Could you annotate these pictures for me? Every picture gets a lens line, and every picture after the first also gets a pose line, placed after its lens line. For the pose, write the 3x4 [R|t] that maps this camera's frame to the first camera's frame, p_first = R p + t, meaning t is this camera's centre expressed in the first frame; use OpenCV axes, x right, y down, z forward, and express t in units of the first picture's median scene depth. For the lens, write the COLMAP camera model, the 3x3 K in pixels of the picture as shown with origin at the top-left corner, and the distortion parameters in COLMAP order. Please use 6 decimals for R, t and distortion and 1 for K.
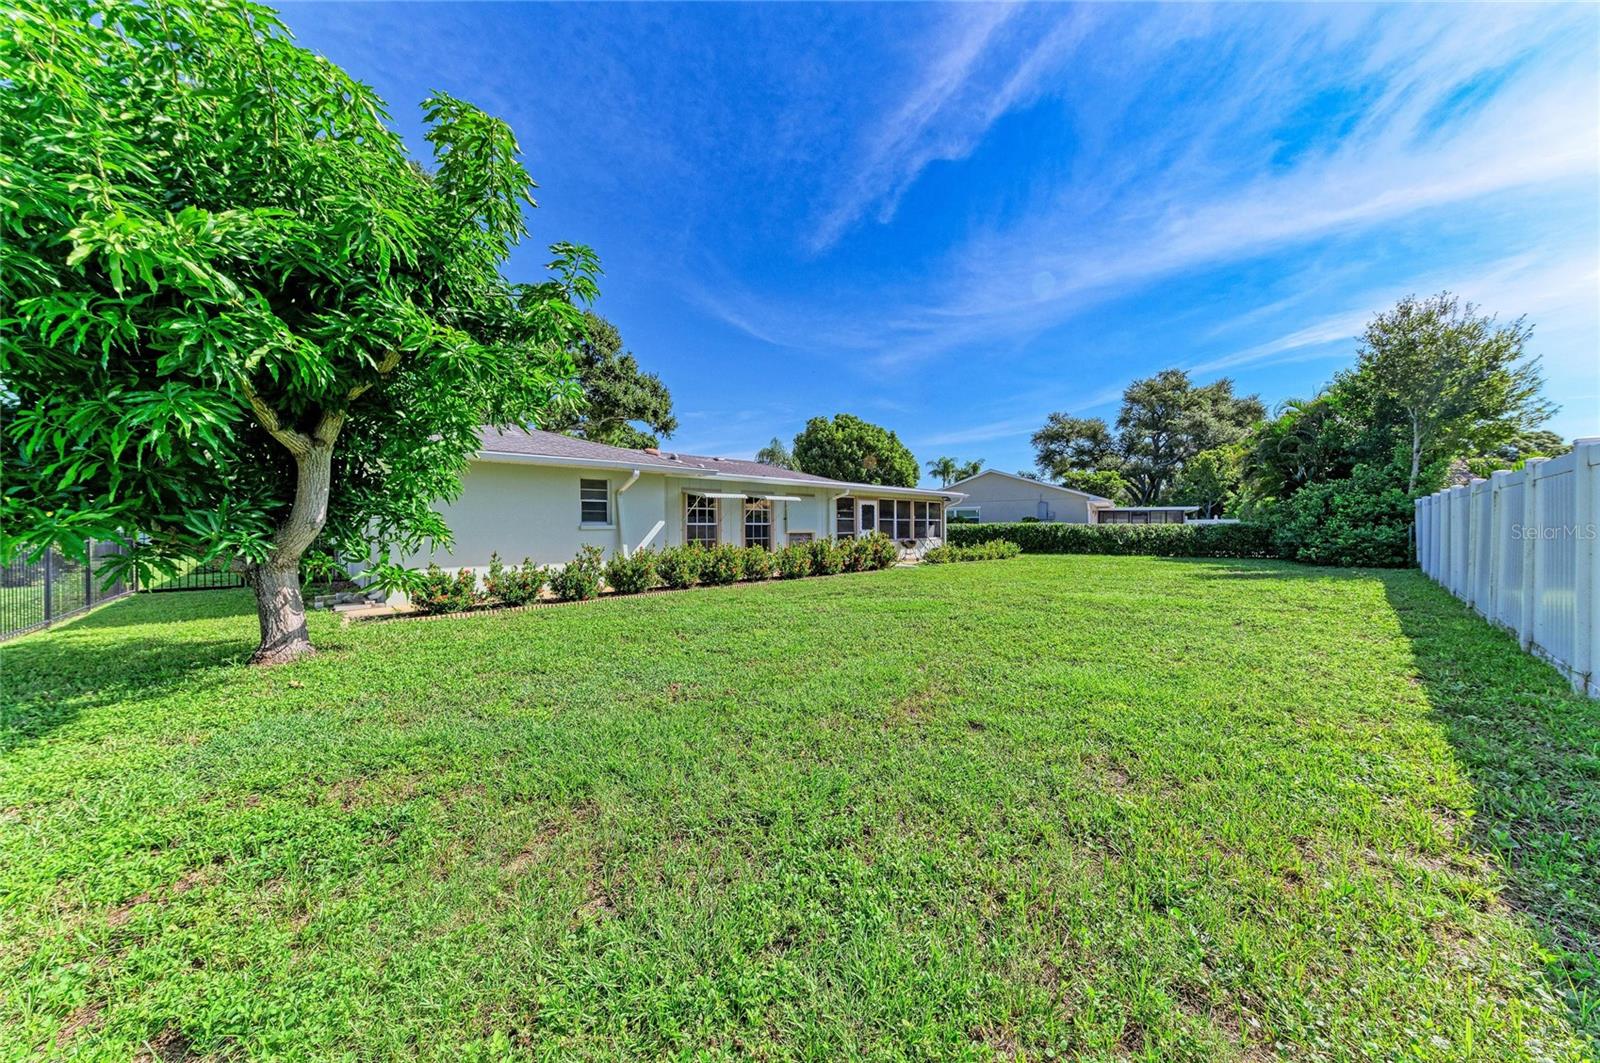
lens RADIAL K [[537.0, 0, 806.1], [0, 537.0, 523.6], [0, 0, 1]] dist [0.021237, -0.003214]
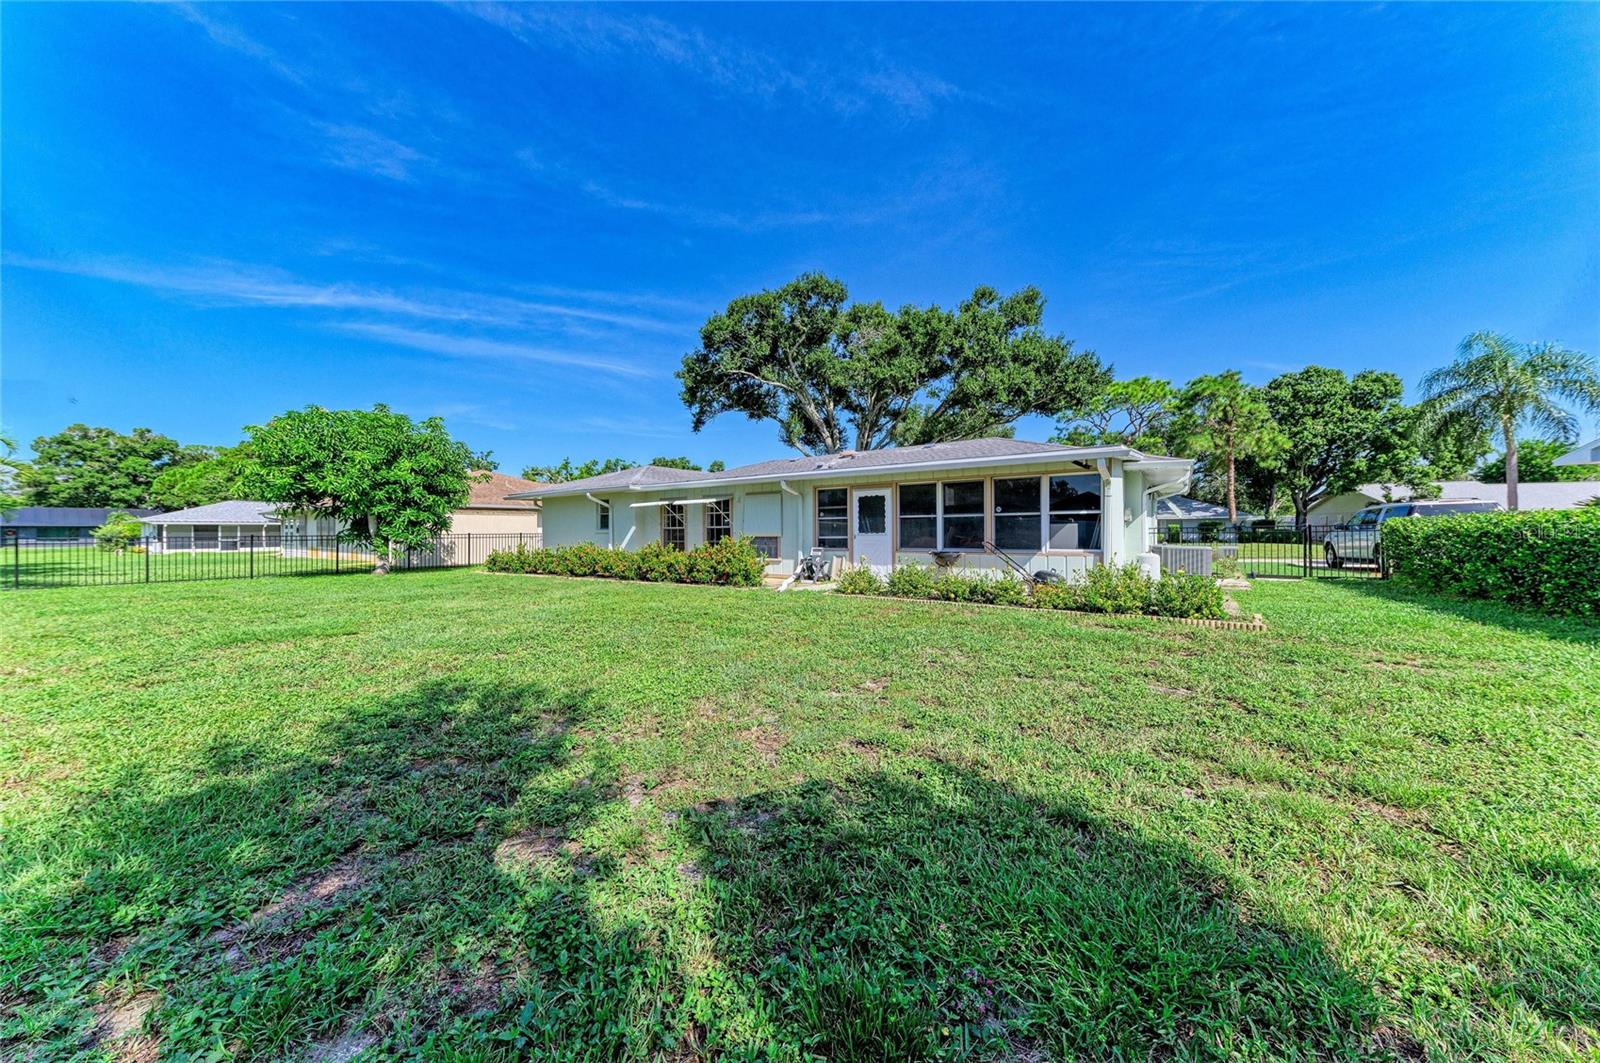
lens RADIAL K [[537.0, 0, 806.1], [0, 537.0, 523.6], [0, 0, 1]] dist [0.021237, -0.003214]
pose [[0.196843, -0.024665, -0.980125, 0.783022], [0.004822, 0.999696, -0.024190, 0.016249], [0.980423, 0.000036, 0.196902, 0.809390]]
